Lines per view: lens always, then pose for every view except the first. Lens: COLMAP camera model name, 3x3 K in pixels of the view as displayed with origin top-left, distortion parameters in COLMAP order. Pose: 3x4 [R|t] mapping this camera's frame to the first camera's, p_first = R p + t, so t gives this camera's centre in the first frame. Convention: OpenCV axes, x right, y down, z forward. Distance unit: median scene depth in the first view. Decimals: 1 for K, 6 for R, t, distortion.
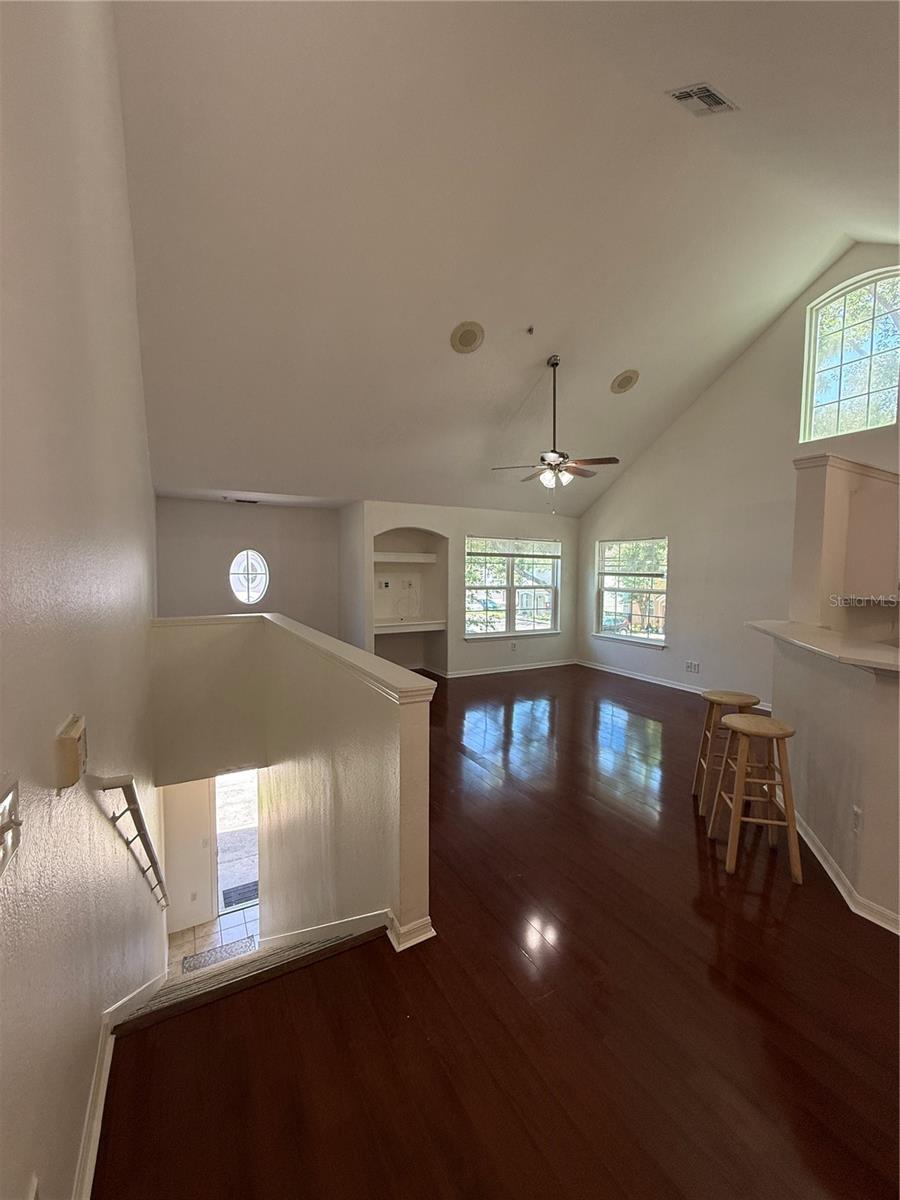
lens RADIAL K [[480.5, 0, 450.0], [0, 480.5, 600.0], [0, 0, 1]] dist [-0.001654, 0.000543]
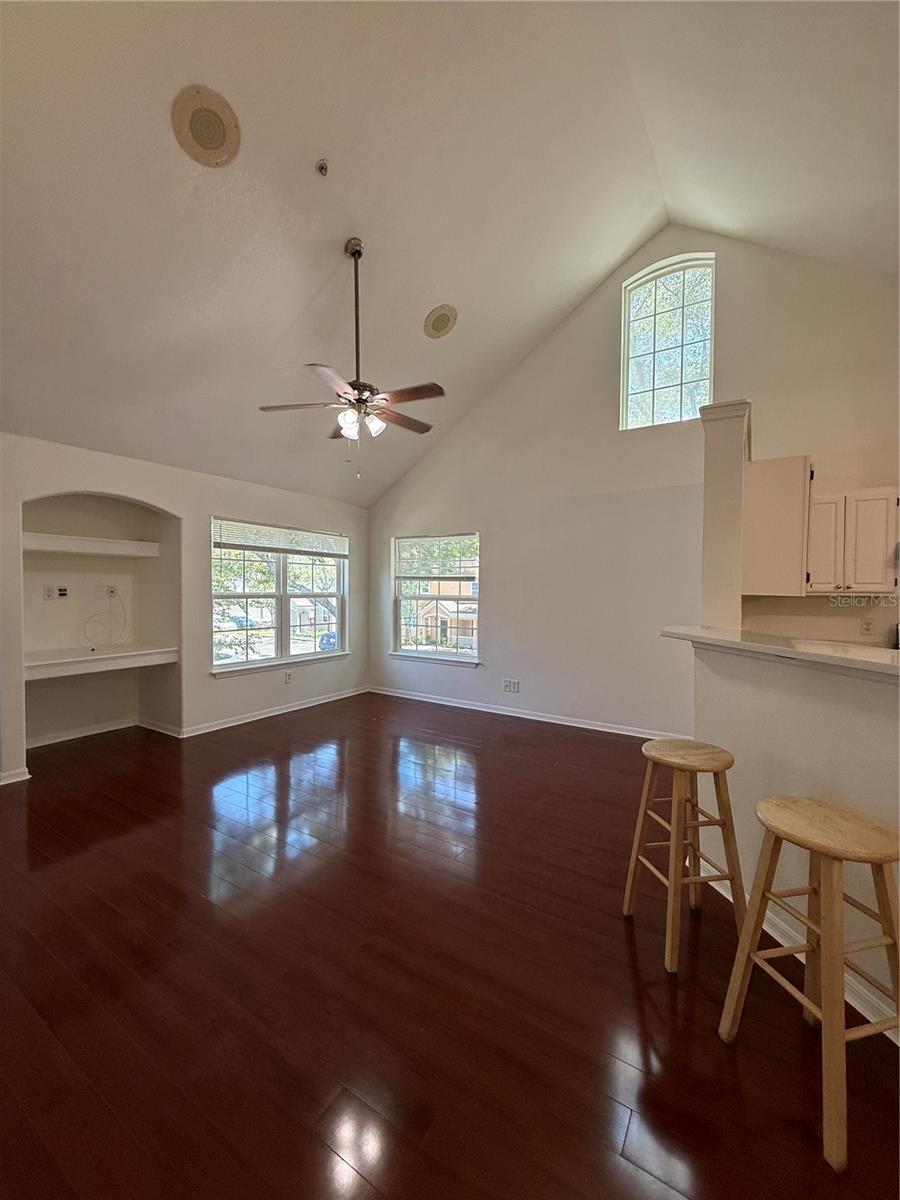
lens RADIAL K [[480.5, 0, 450.0], [0, 480.5, 600.0], [0, 0, 1]] dist [-0.001654, 0.000543]
pose [[0.883278, -0.011804, 0.468700, 0.011374], [0.026826, 0.999318, -0.025387, 0.005613], [-0.468081, 0.034997, 0.882992, 0.255892]]
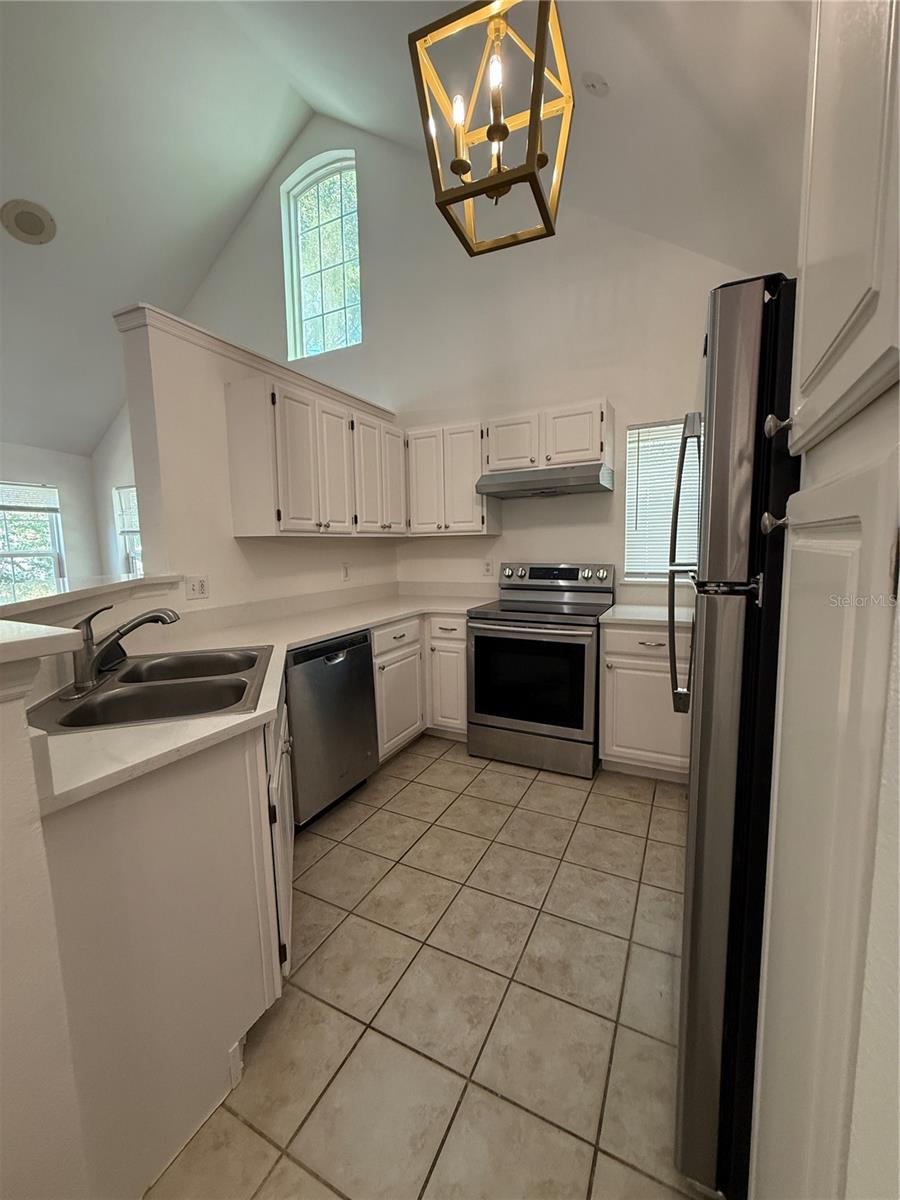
lens RADIAL K [[480.5, 0, 450.0], [0, 480.5, 600.0], [0, 0, 1]] dist [-0.001654, 0.000543]
pose [[0.832609, -0.090011, 0.546498, 0.333791], [0.061401, 0.995625, 0.070437, 0.028870], [-0.550447, -0.025091, 0.834493, 0.105896]]
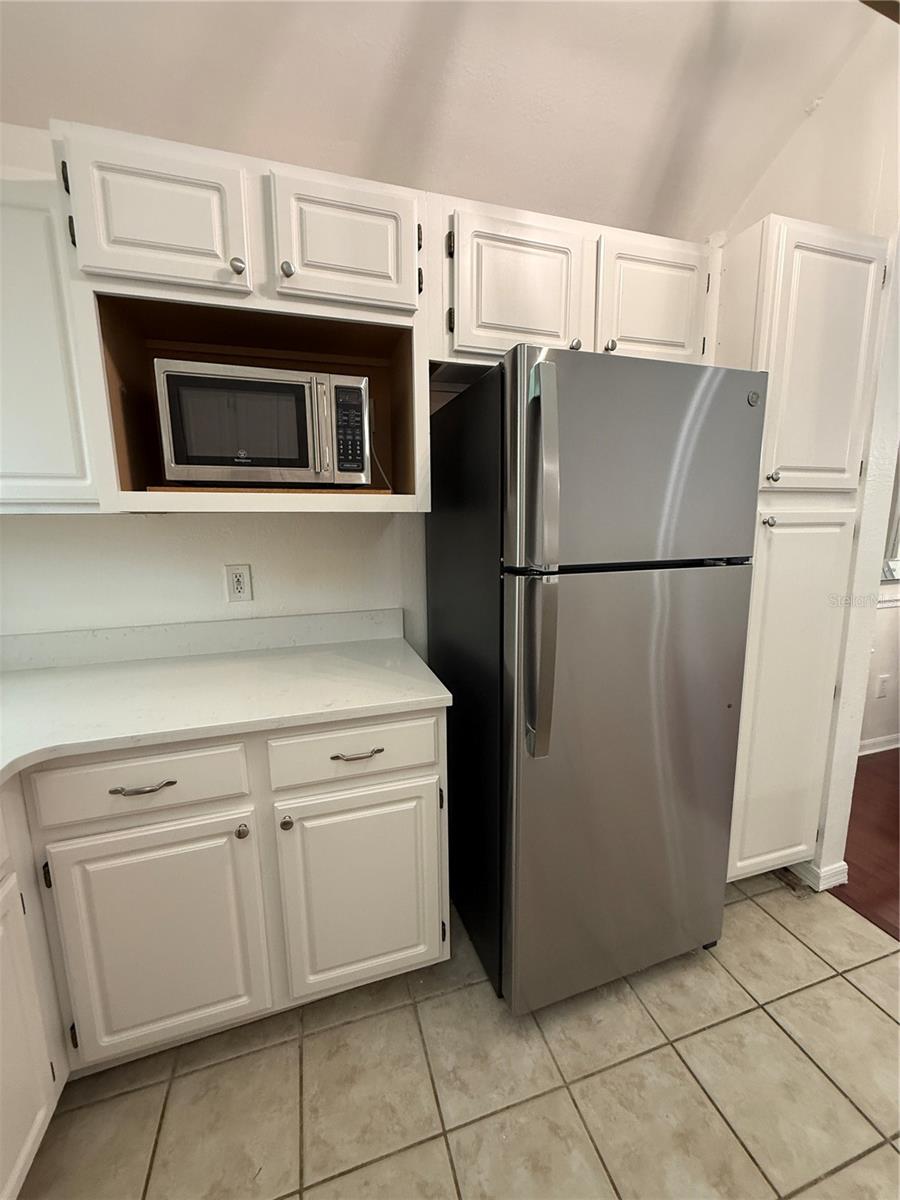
lens RADIAL K [[480.5, 0, 450.0], [0, 480.5, 600.0], [0, 0, 1]] dist [-0.001654, 0.000543]
pose [[-0.977497, -0.031701, 0.208554, 0.521634], [0.015336, 0.975348, 0.220137, 0.010936], [-0.210391, 0.218382, -0.952914, 0.370147]]
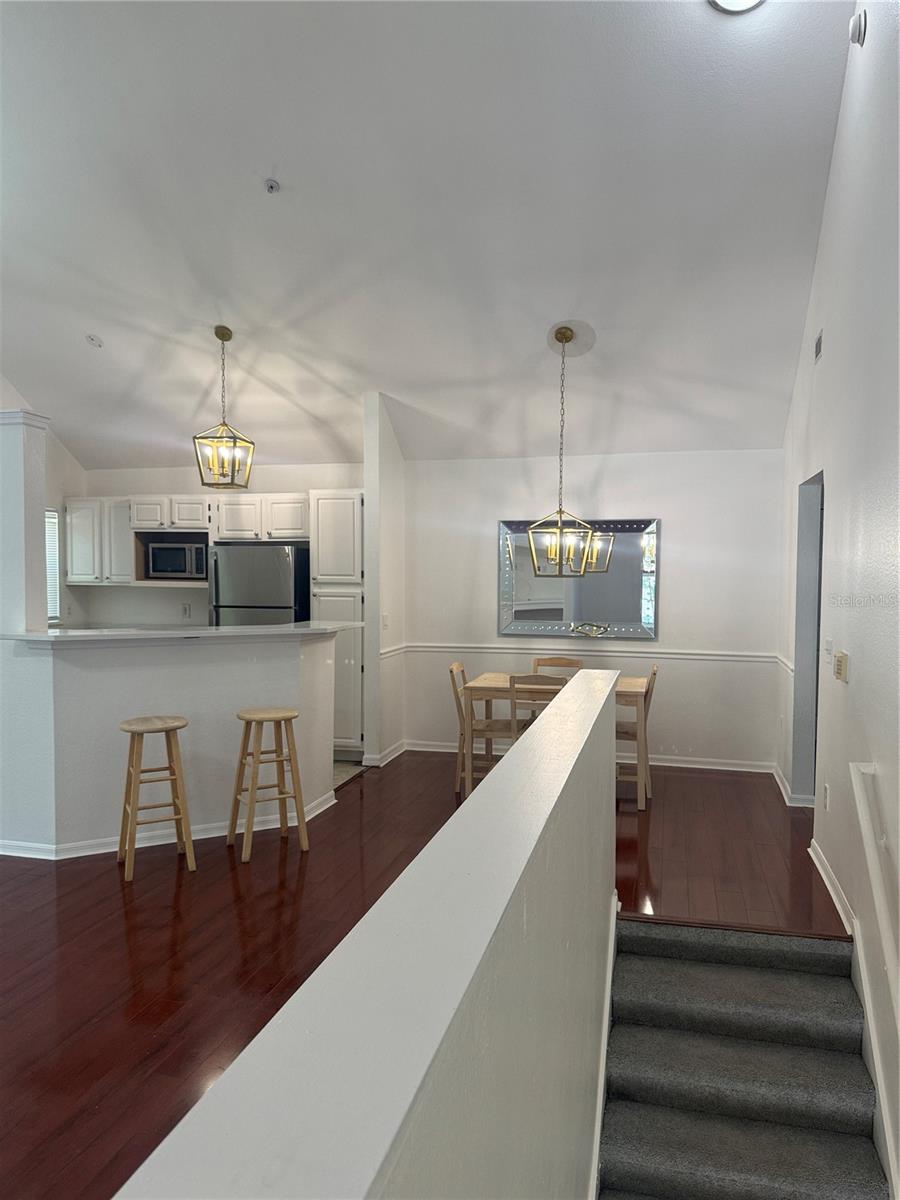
lens RADIAL K [[867.5, 0, 450.0], [0, 867.5, 600.0], [0, 0, 1]] dist [0.147865, -0.224168]
pose [[-0.718854, -0.040124, 0.694002, -0.325615], [0.030038, 0.995608, 0.088675, -0.048685], [-0.694512, 0.084591, -0.714491, 0.723056]]
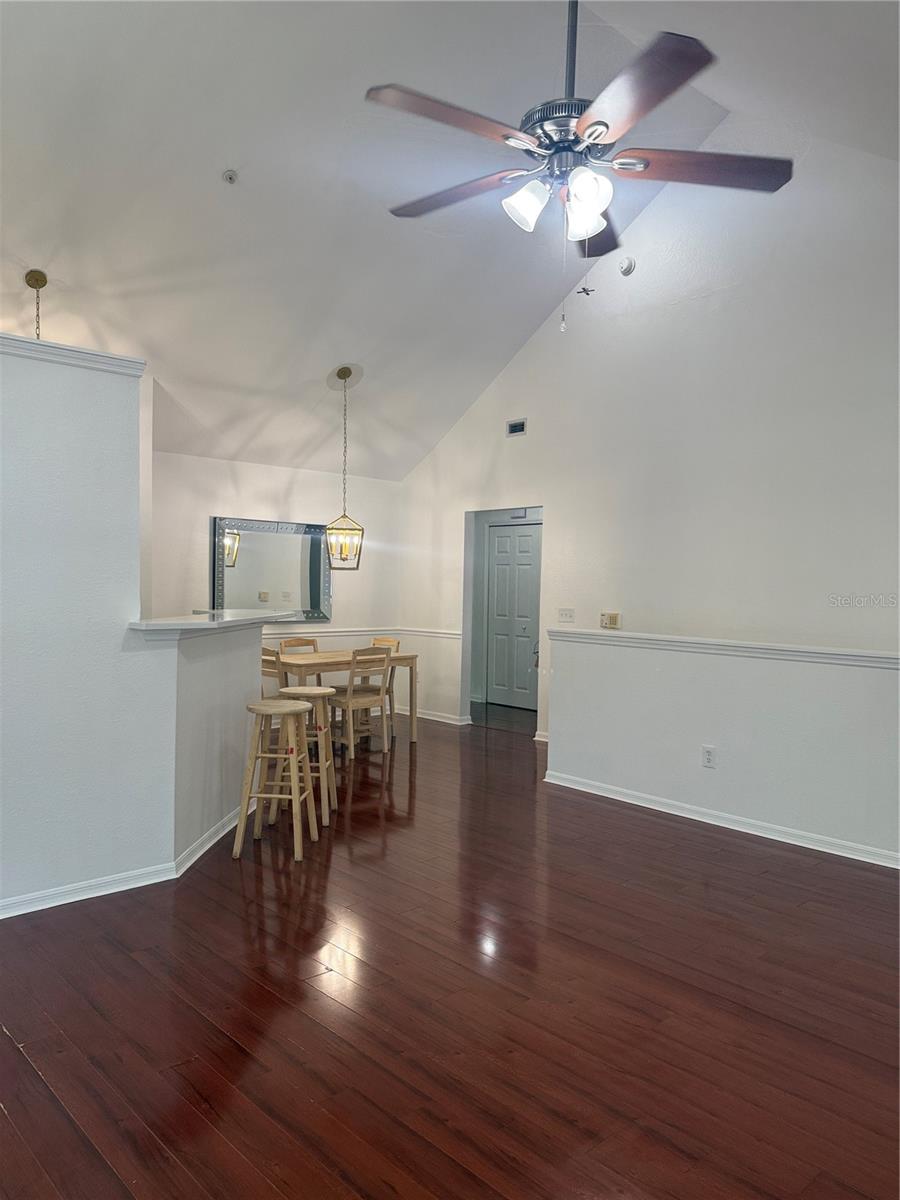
lens RADIAL K [[833.7, 0, 450.0], [0, 833.7, 600.0], [0, 0, 1]] dist [-0.000345, 0.000199]
pose [[-0.973378, -0.021268, -0.228216, 0.267317], [-0.040098, 0.996131, 0.078195, -0.038904], [0.225670, 0.085265, -0.970465, 1.021837]]
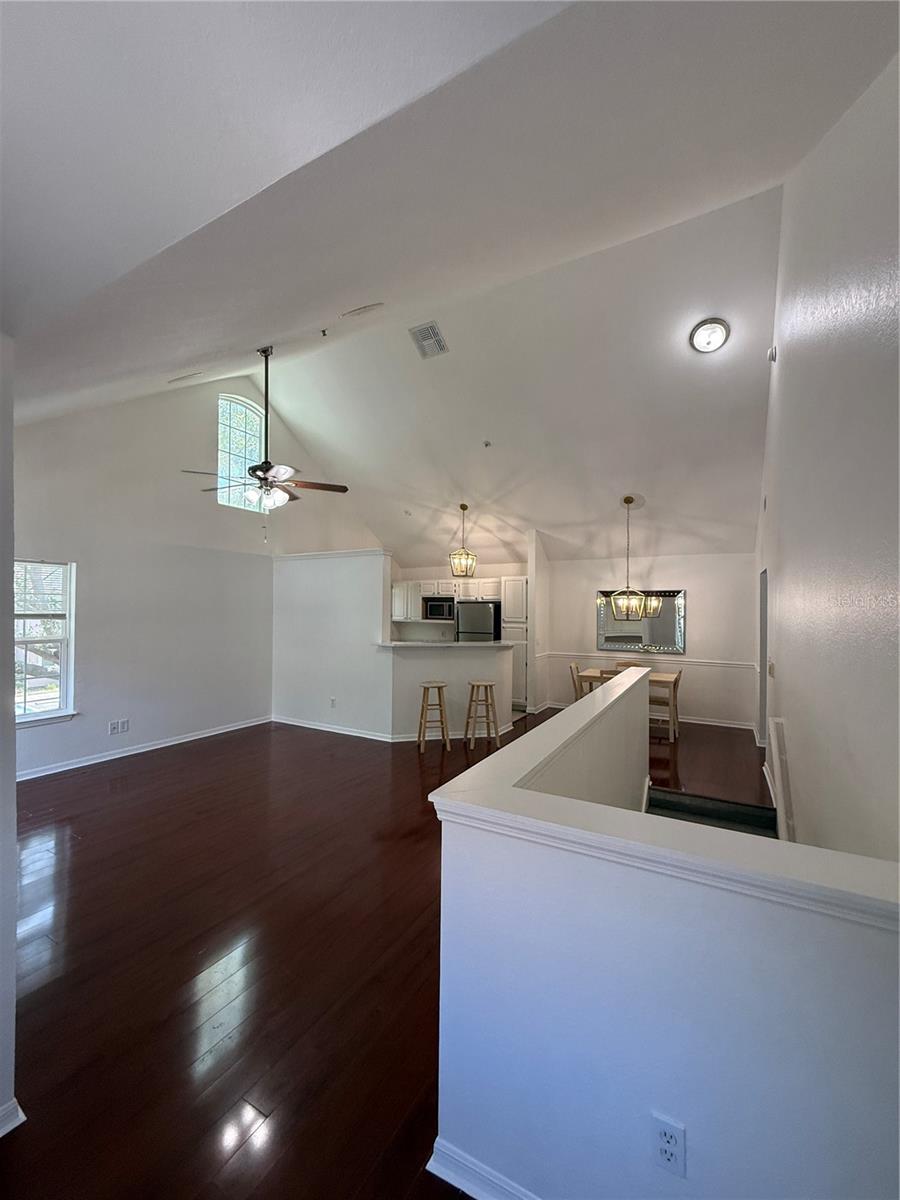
lens RADIAL K [[480.5, 0, 450.0], [0, 480.5, 600.0], [0, 0, 1]] dist [-0.001654, 0.000543]
pose [[-0.511727, 0.000749, 0.859148, -0.424616], [0.036986, 0.999092, 0.021159, -0.063364], [-0.858352, 0.042604, -0.511290, 0.797473]]
